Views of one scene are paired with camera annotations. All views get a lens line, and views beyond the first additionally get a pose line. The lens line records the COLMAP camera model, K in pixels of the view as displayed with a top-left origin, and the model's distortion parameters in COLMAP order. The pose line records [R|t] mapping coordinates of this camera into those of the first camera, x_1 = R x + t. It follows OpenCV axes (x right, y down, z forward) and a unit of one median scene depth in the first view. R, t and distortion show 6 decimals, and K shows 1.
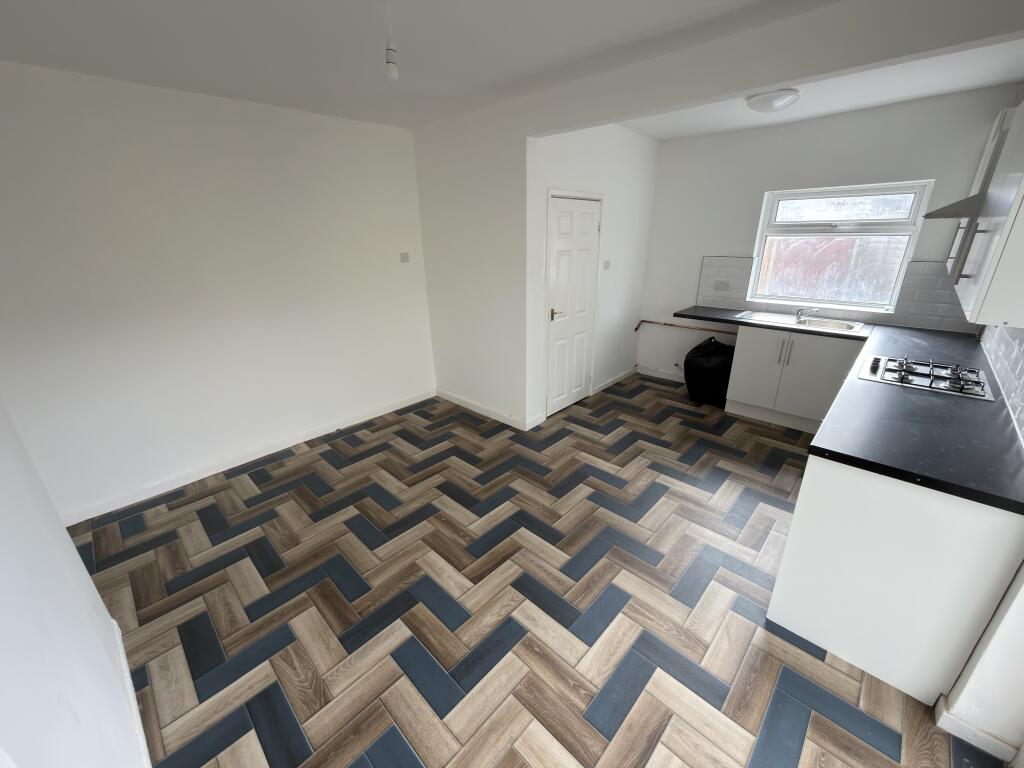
lens RADIAL K [[407.1, 0, 512.6], [0, 407.1, 384.9], [0, 0, 1]] dist [-0.000908, -0.000074]
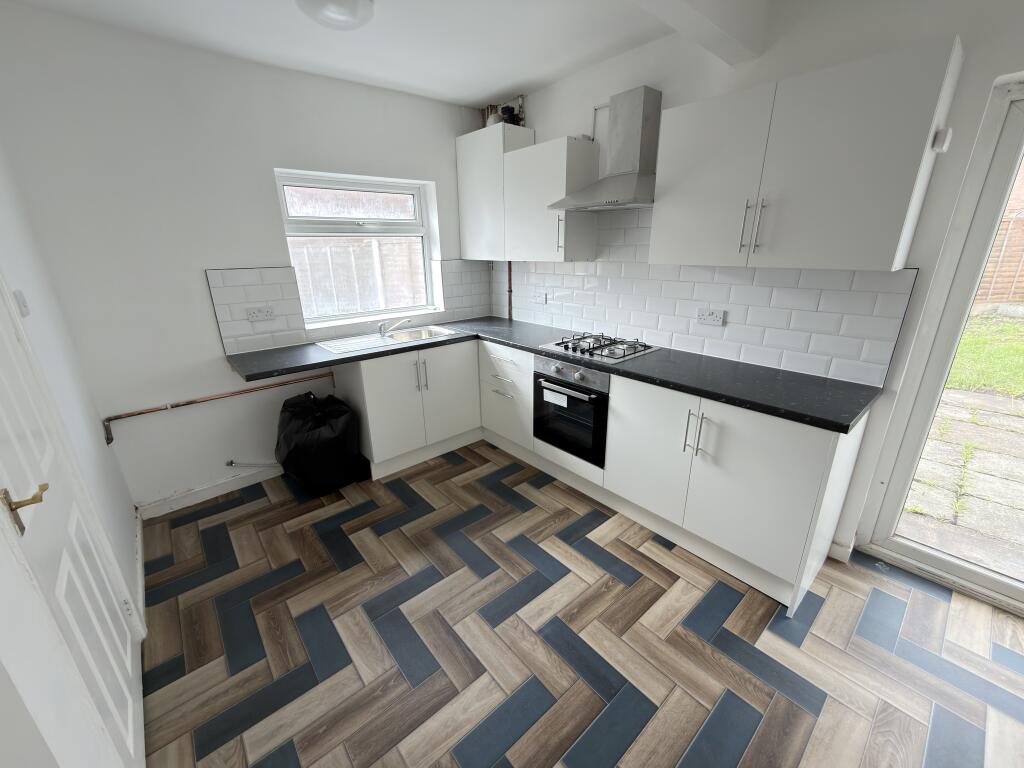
lens RADIAL K [[407.1, 0, 512.6], [0, 407.1, 384.9], [0, 0, 1]] dist [-0.000908, -0.000074]
pose [[0.092594, -0.305762, 0.947595, -0.093022], [0.363397, 0.896415, 0.253739, -0.227145], [-0.927021, 0.320859, 0.194116, 0.762666]]
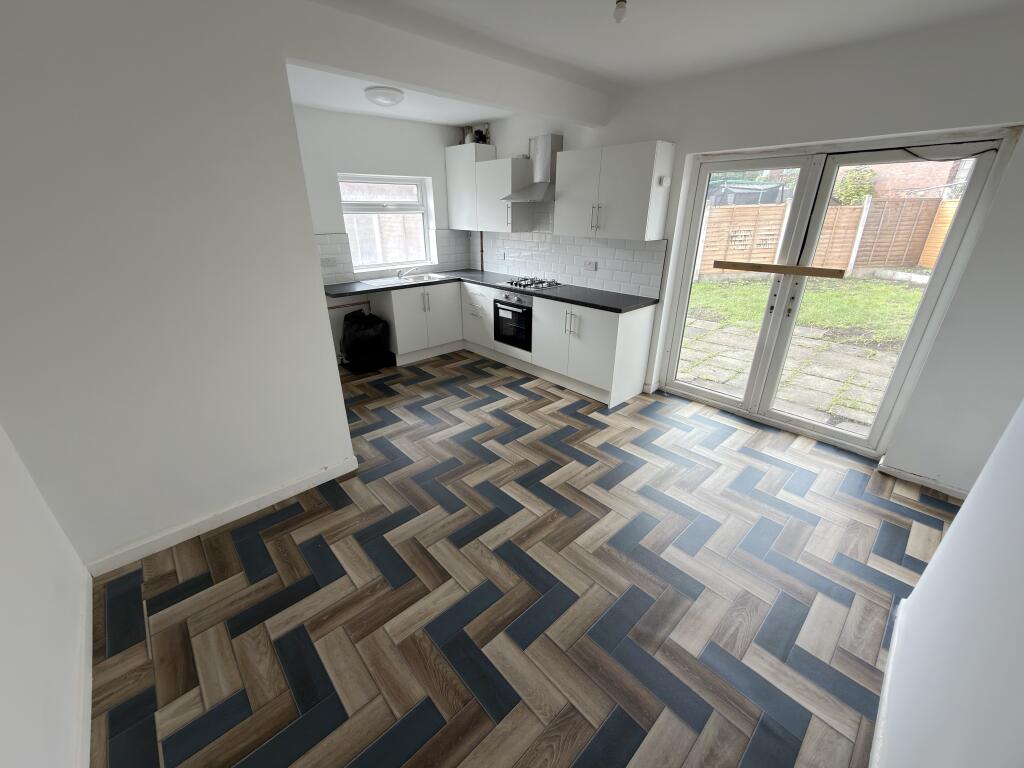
lens RADIAL K [[408.3, 0, 509.4], [0, 408.3, 383.1], [0, 0, 1]] dist [0.001508, 0.000021]
pose [[0.063851, -0.374989, 0.924828, -0.720794], [0.350435, 0.876129, 0.331048, -0.217006], [-0.934408, 0.302955, 0.187351, 0.644181]]
